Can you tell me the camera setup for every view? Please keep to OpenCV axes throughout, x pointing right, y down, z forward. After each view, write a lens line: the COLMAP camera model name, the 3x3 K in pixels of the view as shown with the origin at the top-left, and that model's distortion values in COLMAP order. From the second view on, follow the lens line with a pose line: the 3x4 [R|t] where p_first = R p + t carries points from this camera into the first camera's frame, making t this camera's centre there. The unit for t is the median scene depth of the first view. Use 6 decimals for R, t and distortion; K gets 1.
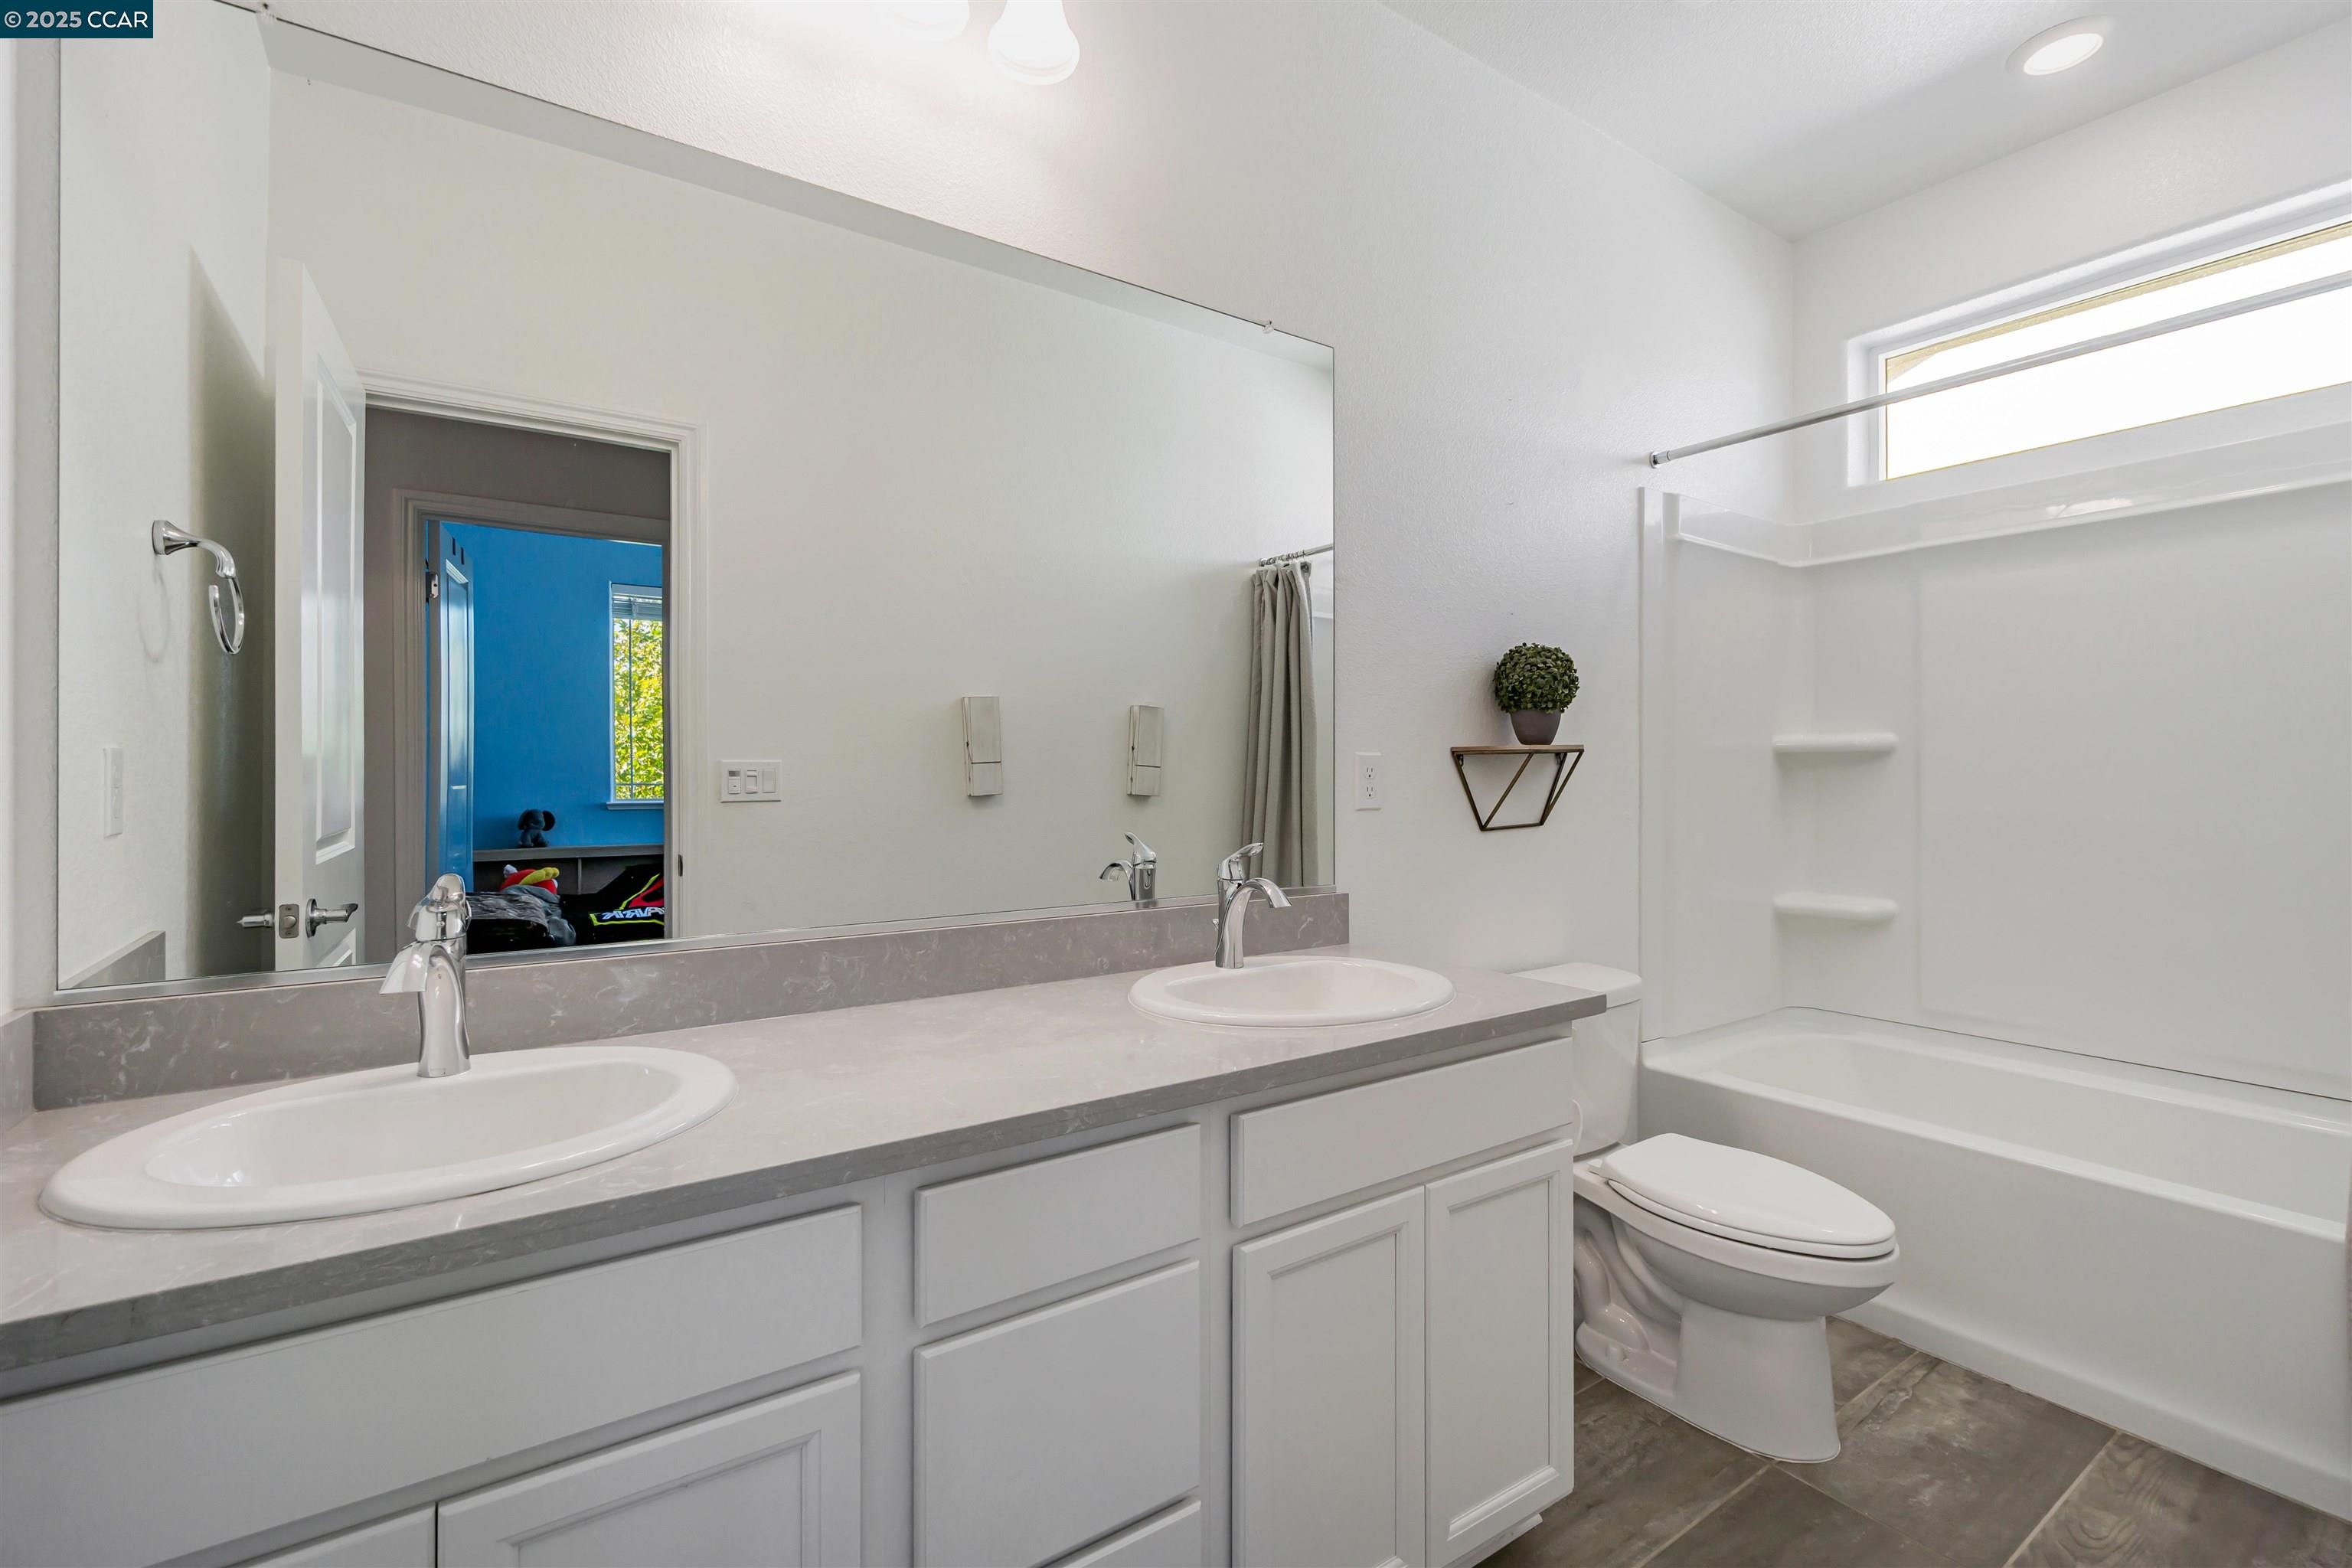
lens RADIAL K [[1041.9, 0, 1186.4], [0, 1041.9, 771.8], [0, 0, 1]] dist [-0.003380, 0.000628]
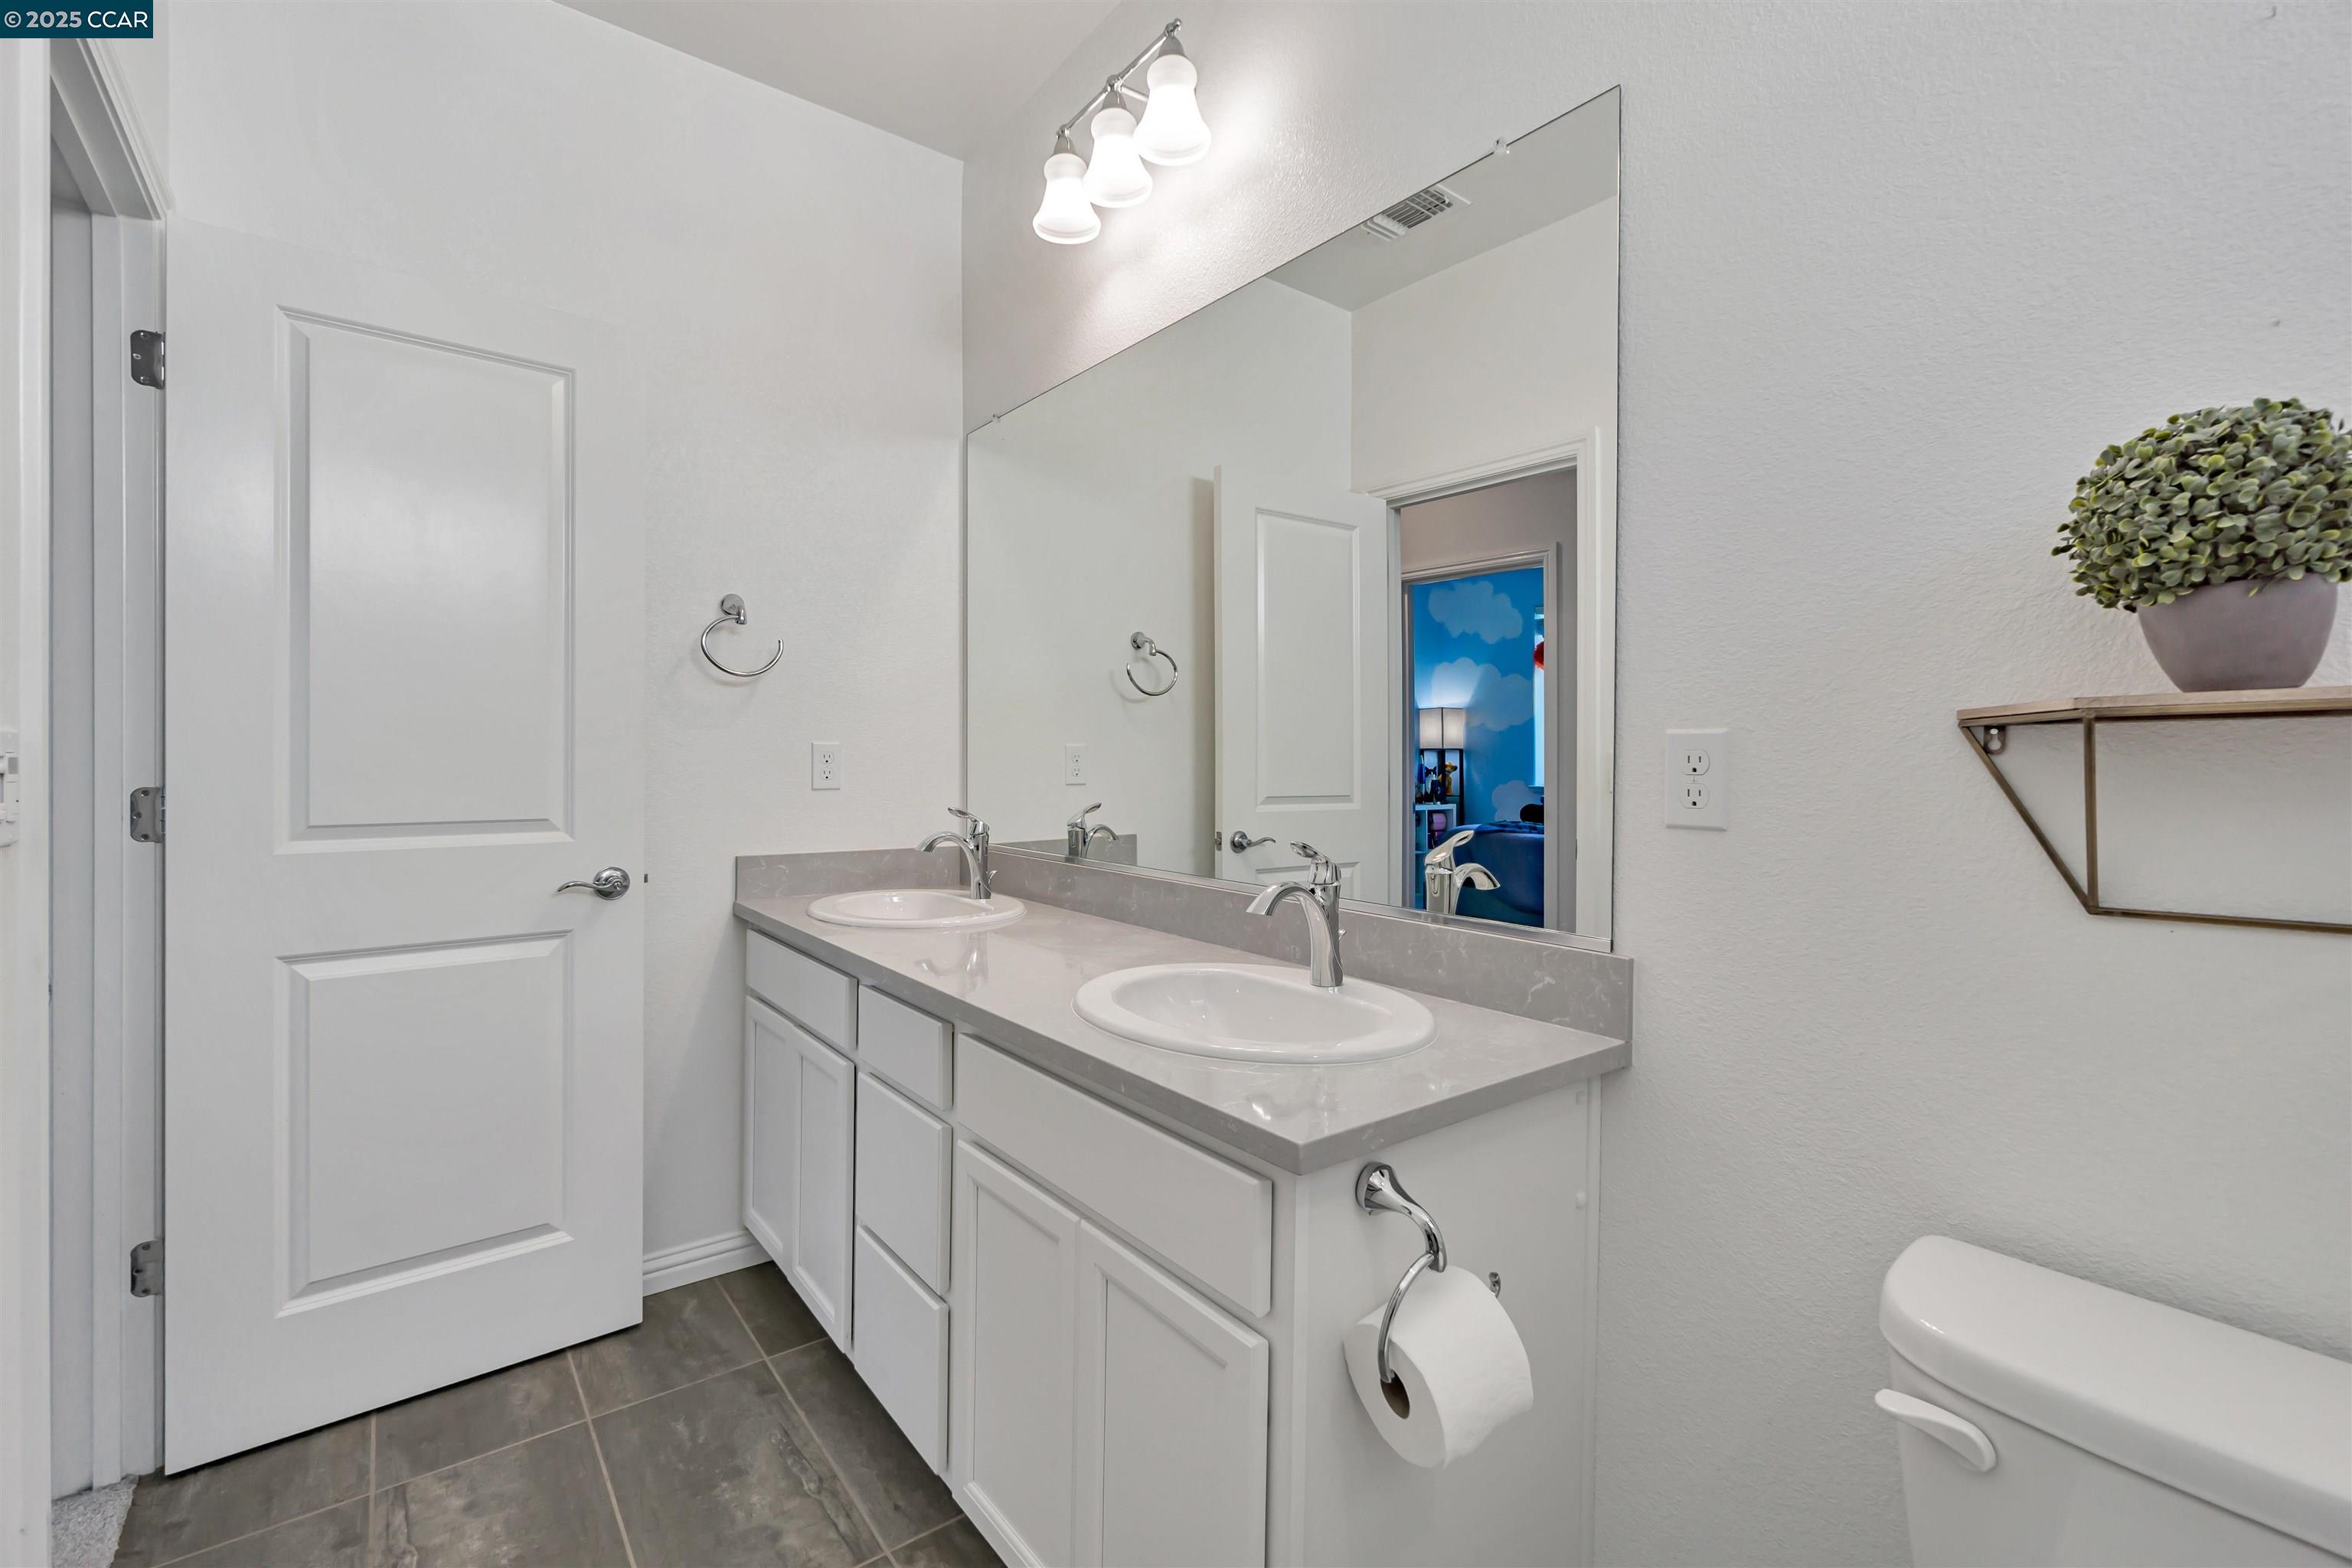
lens RADIAL K [[1041.9, 0, 1177.0], [0, 1041.9, 767.4], [0, 0, 1]] dist [-0.003380, 0.000628]
pose [[0.019973, 0.011769, -0.999731, 0.688261], [-0.001239, 0.999930, 0.011747, -0.003672], [0.999800, 0.001004, 0.019986, 0.649703]]
